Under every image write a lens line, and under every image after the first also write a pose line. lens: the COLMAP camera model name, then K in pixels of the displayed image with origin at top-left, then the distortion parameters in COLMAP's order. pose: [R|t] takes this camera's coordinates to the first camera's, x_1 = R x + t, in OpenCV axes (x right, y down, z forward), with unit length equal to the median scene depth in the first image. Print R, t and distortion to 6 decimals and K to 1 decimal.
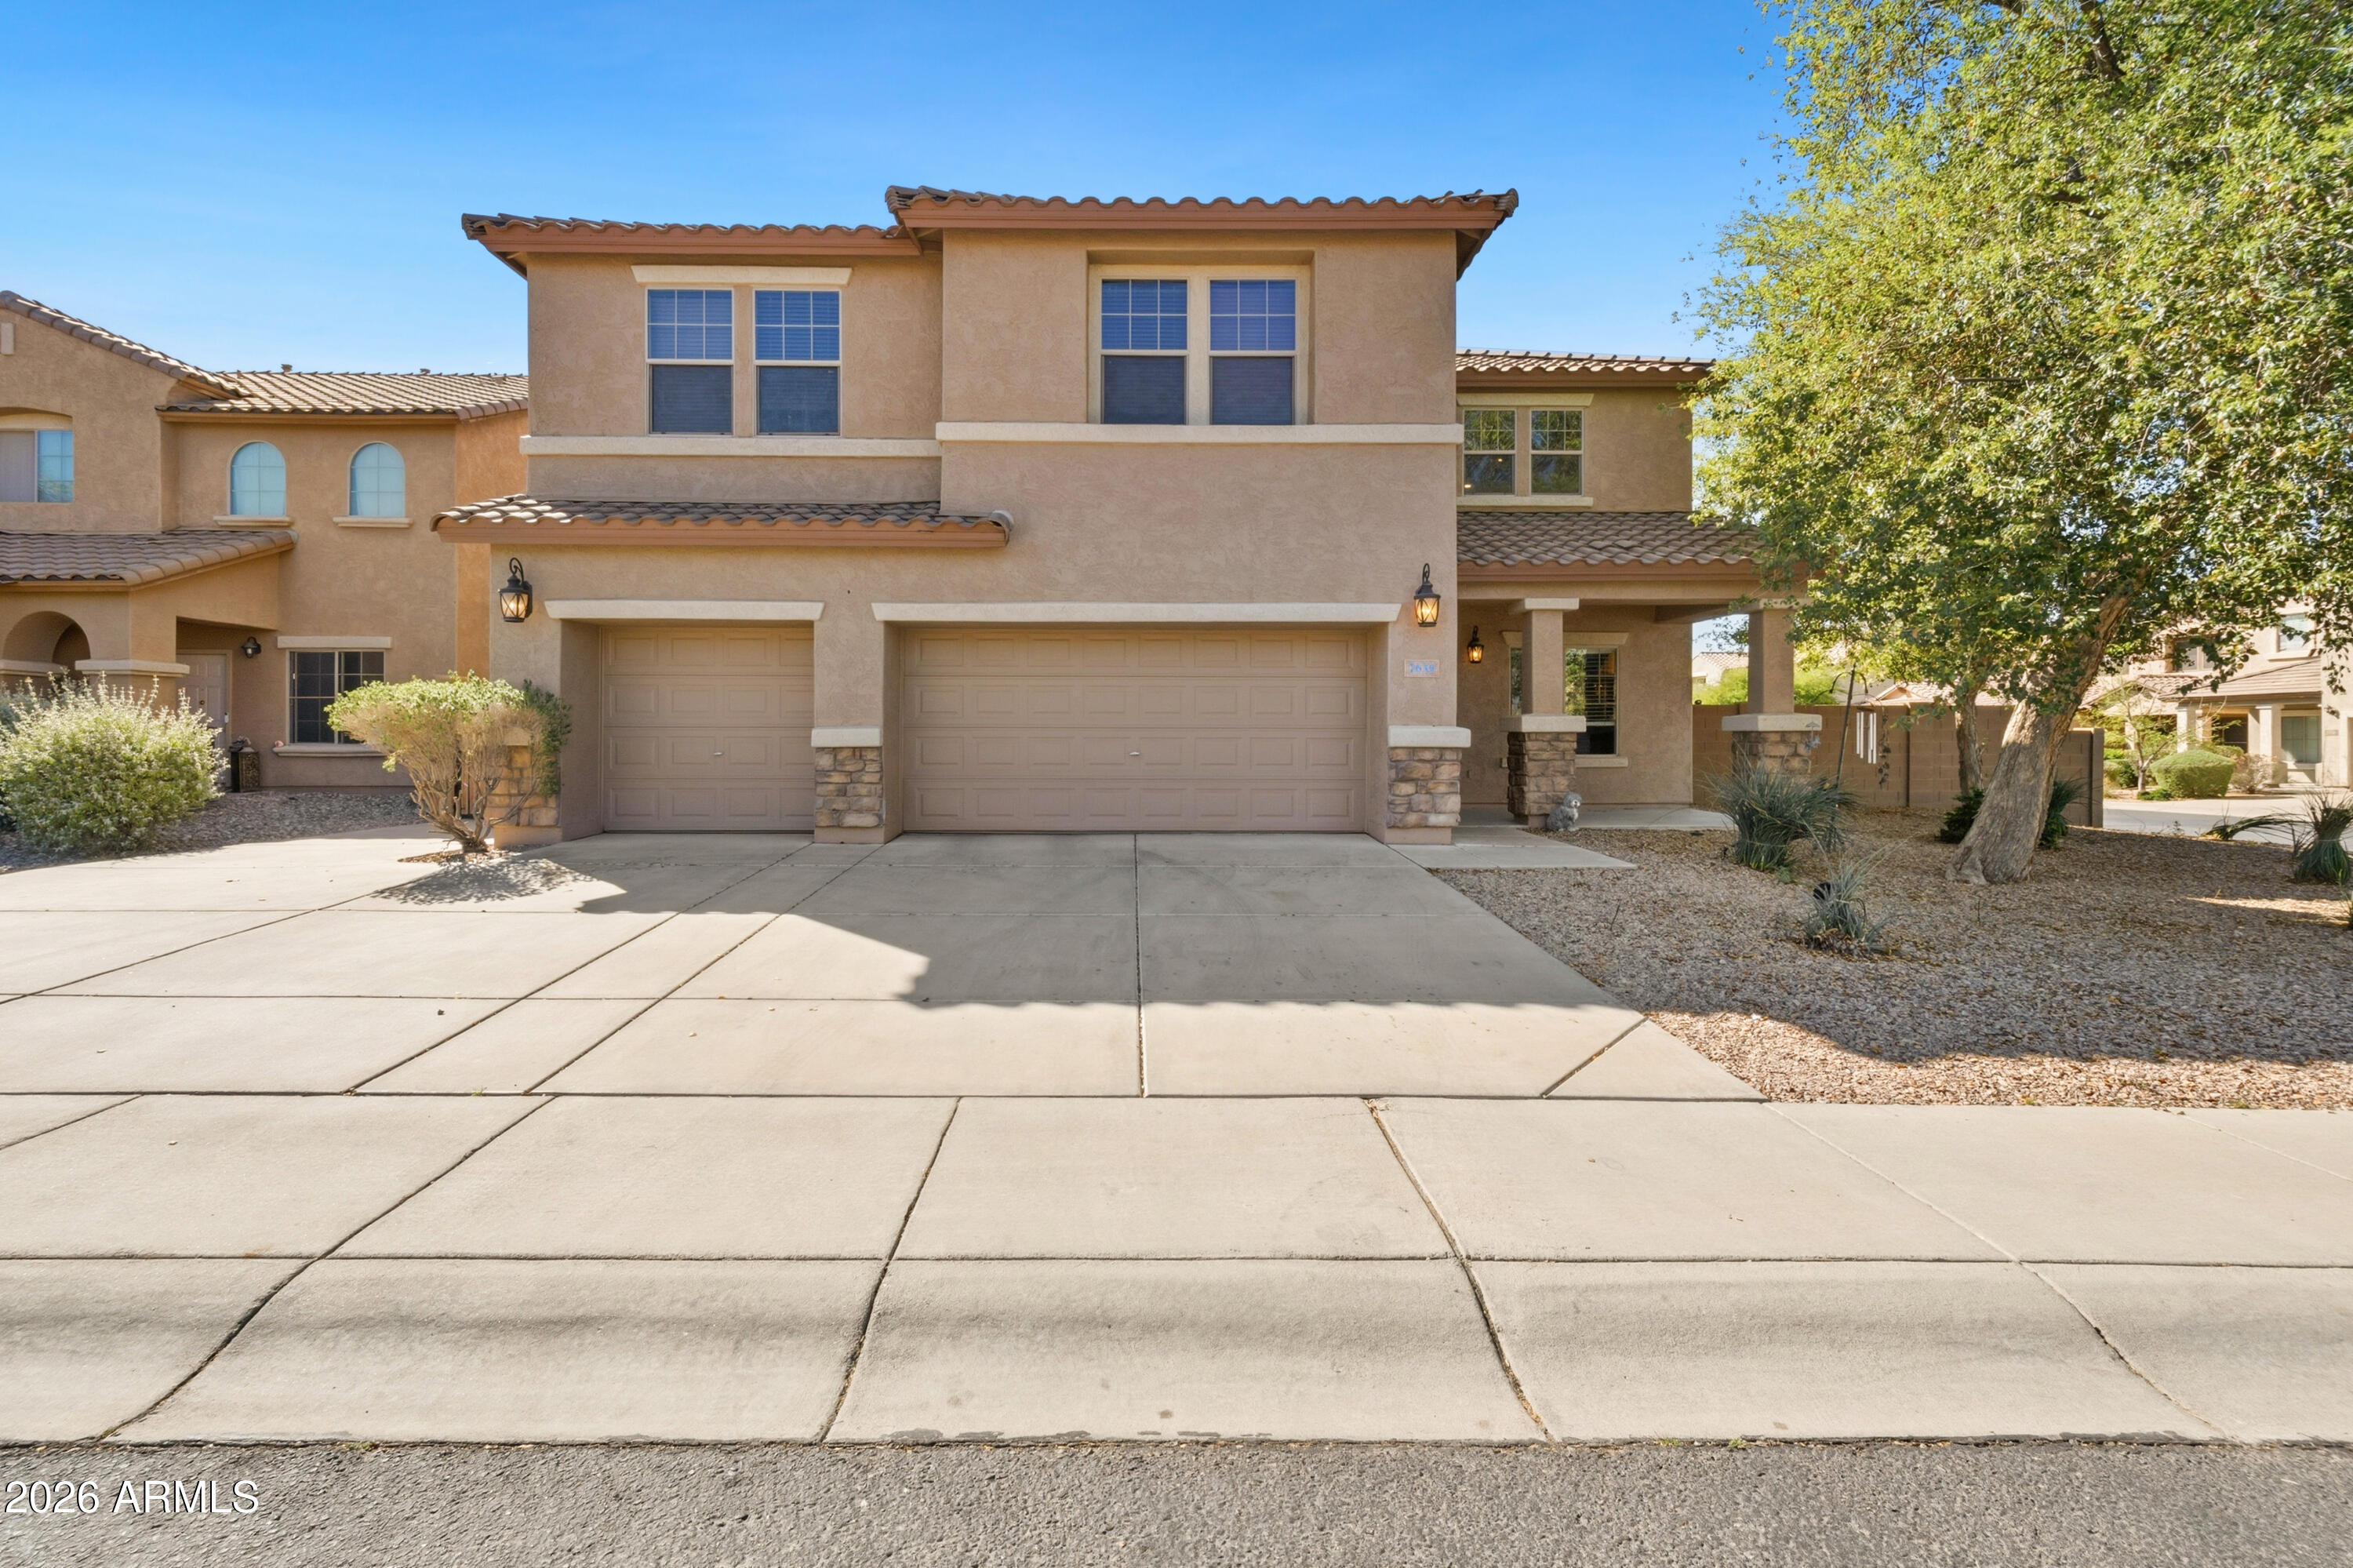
lens RADIAL K [[1064.3, 0, 1143.1], [0, 1064.3, 725.0], [0, 0, 1]] dist [0.014857, 0.000196]
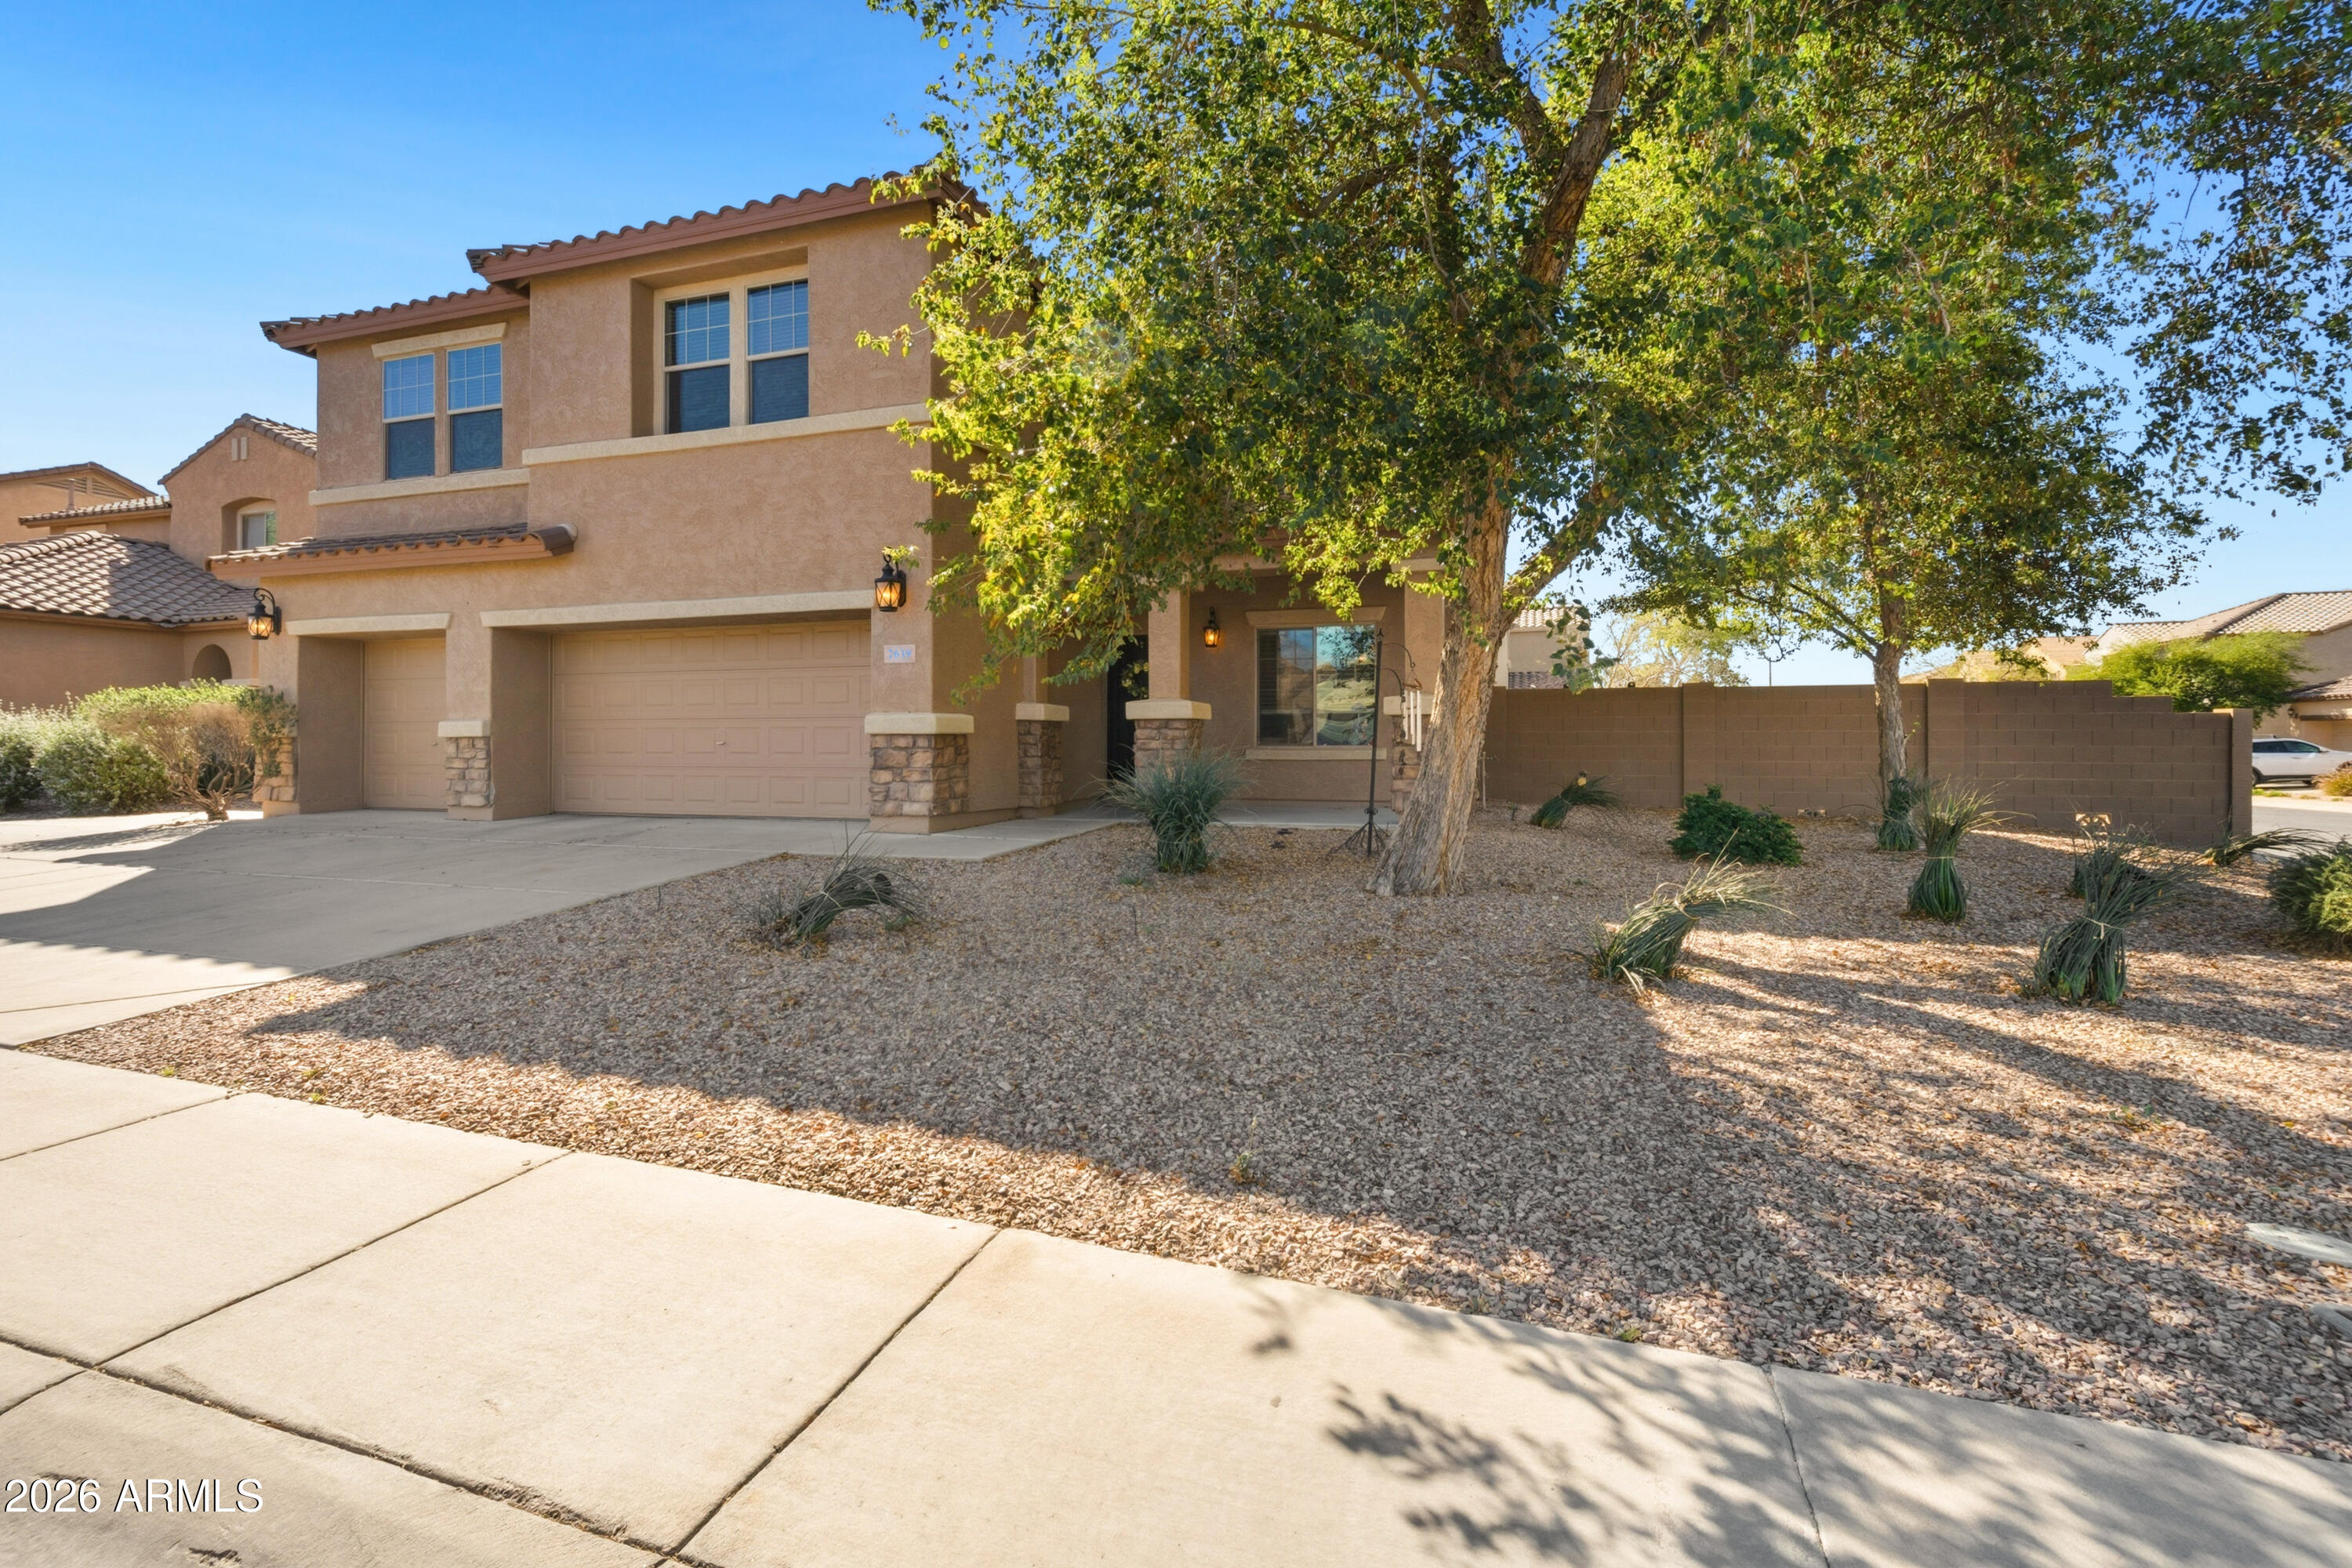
lens RADIAL K [[1063.8, 0, 1142.6], [0, 1063.8, 725.0], [0, 0, 1]] dist [0.014857, 0.000196]
pose [[0.940292, -0.009124, -0.340247, 0.799301], [0.008518, 0.999958, -0.003276, 0.017257], [0.340262, 0.000182, 0.940330, 0.153758]]
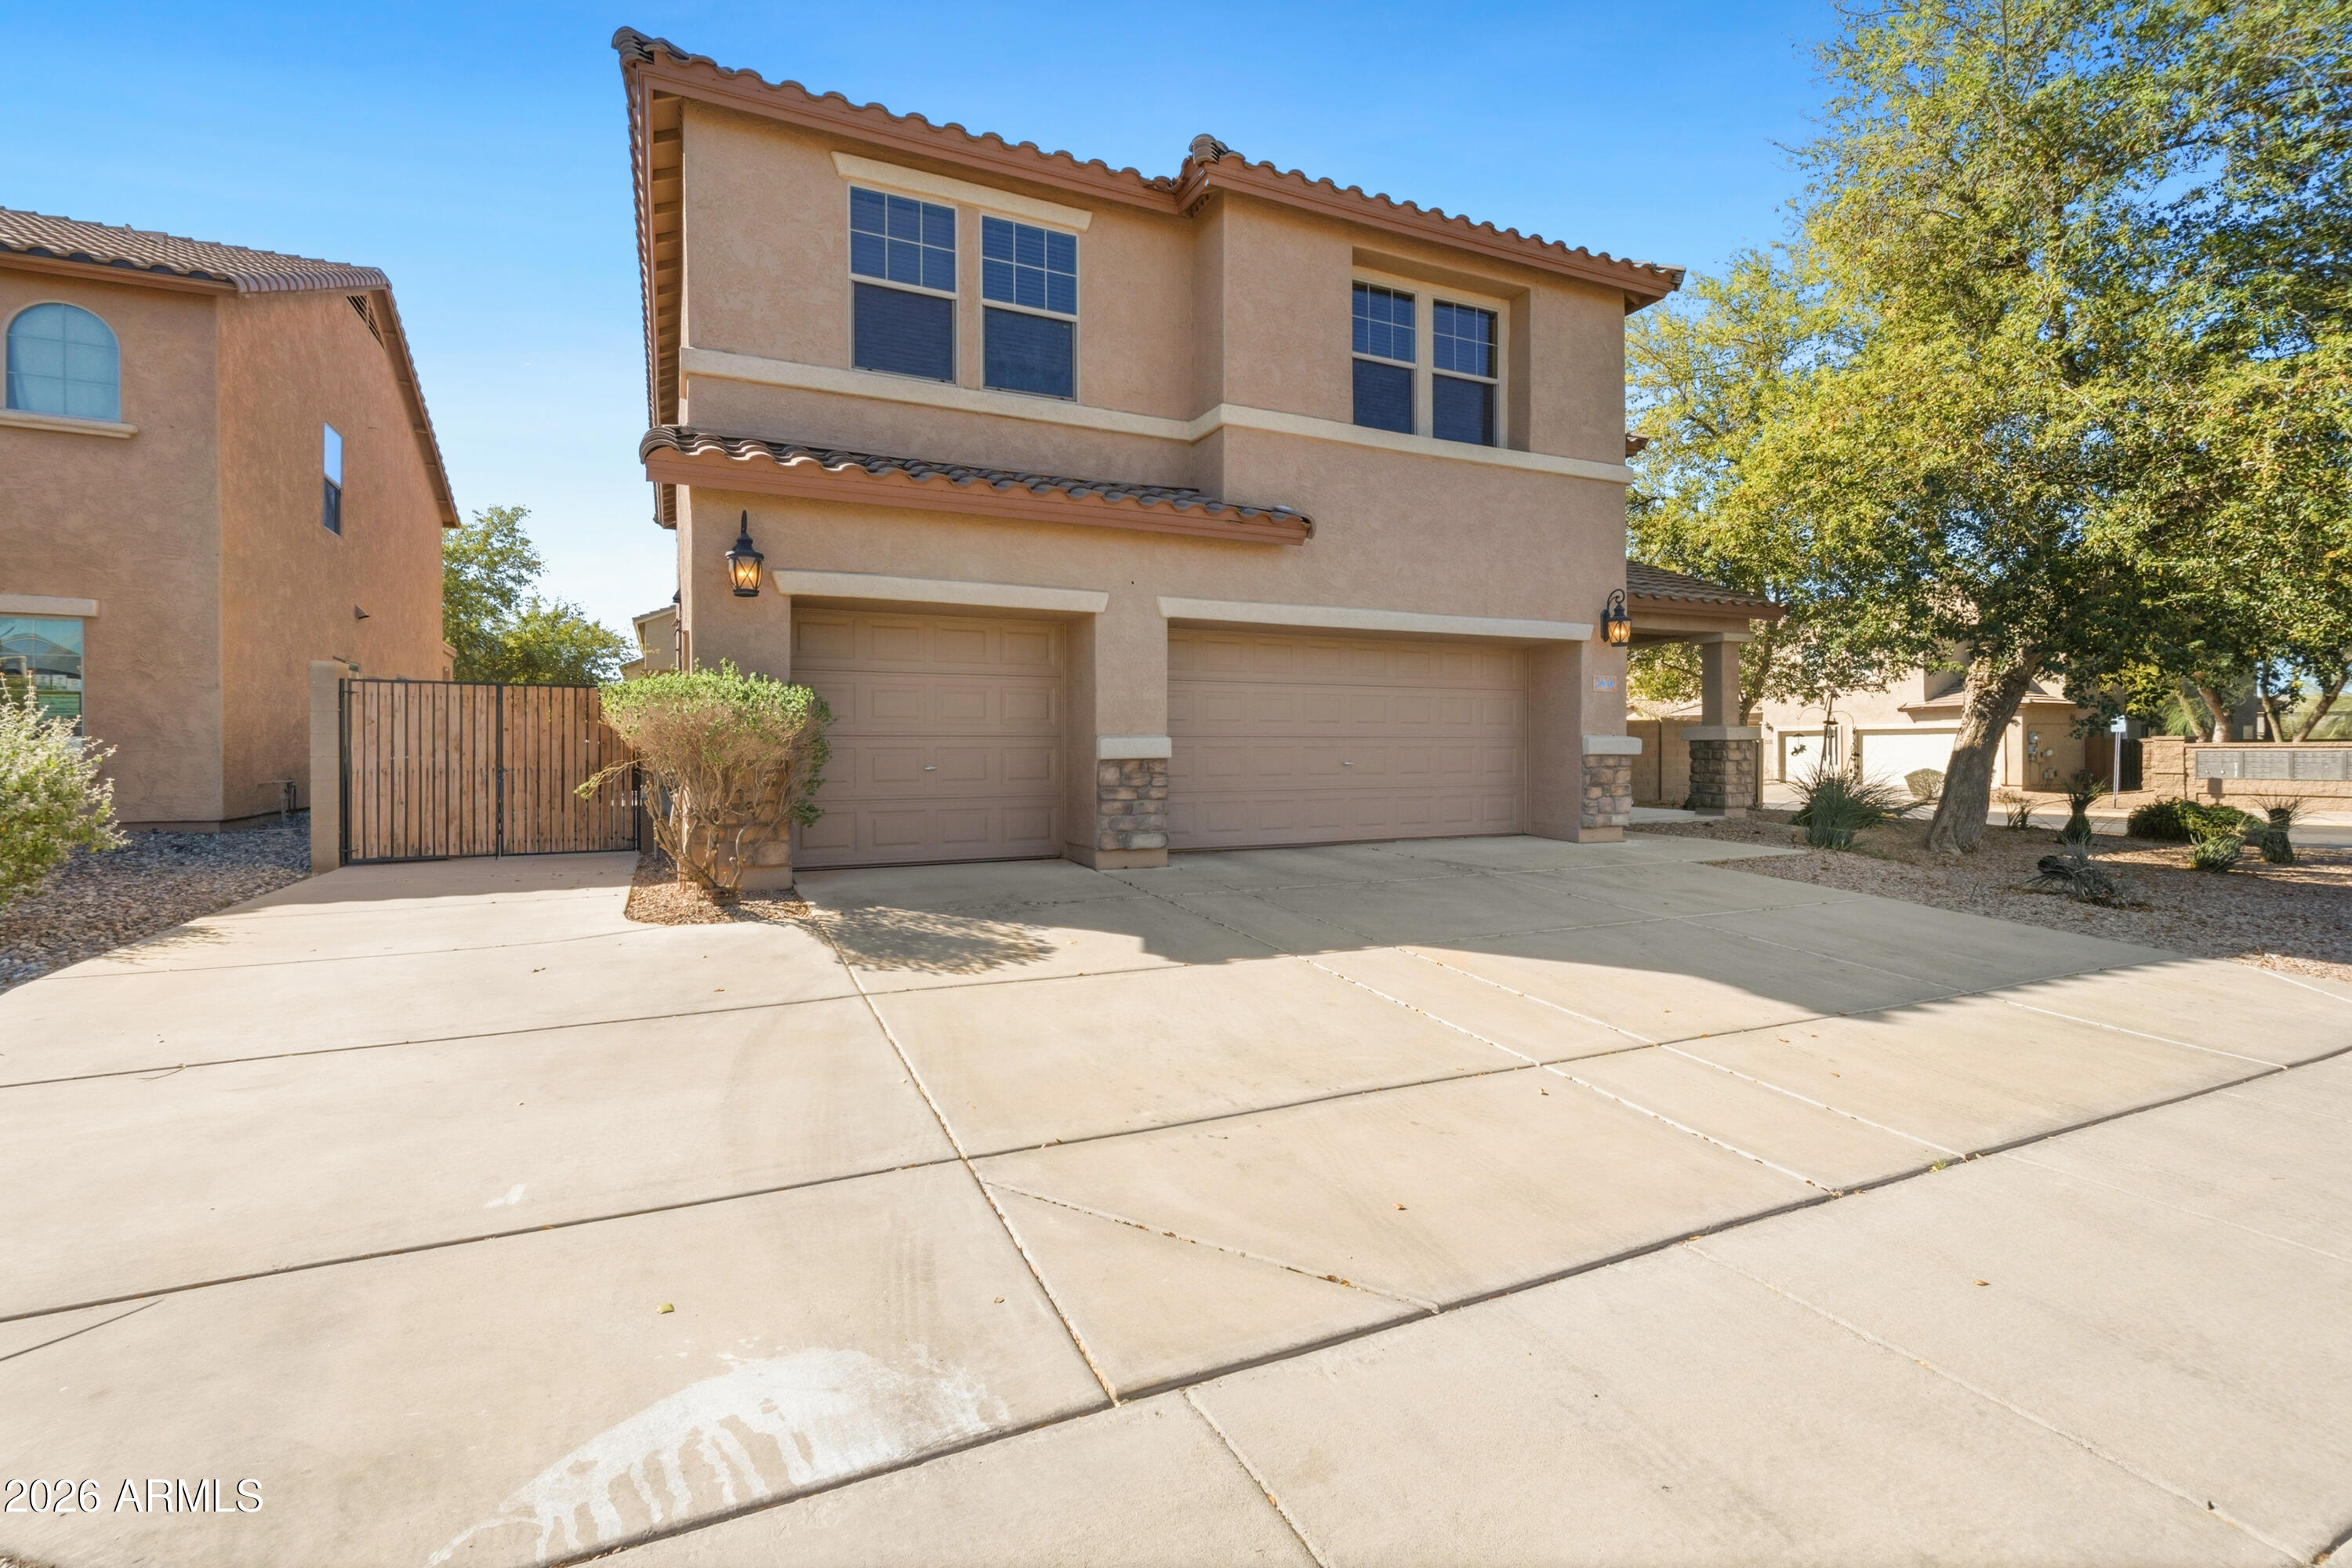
lens RADIAL K [[1049.6, 0, 1163.4], [0, 1049.6, 739.1], [0, 0, 1]] dist [0.012094, 0.000269]
pose [[0.907065, -0.000198, 0.420991, -0.611214], [-0.001366, 0.999993, 0.003412, 0.001447], [-0.420989, -0.003670, 0.907058, 0.199328]]
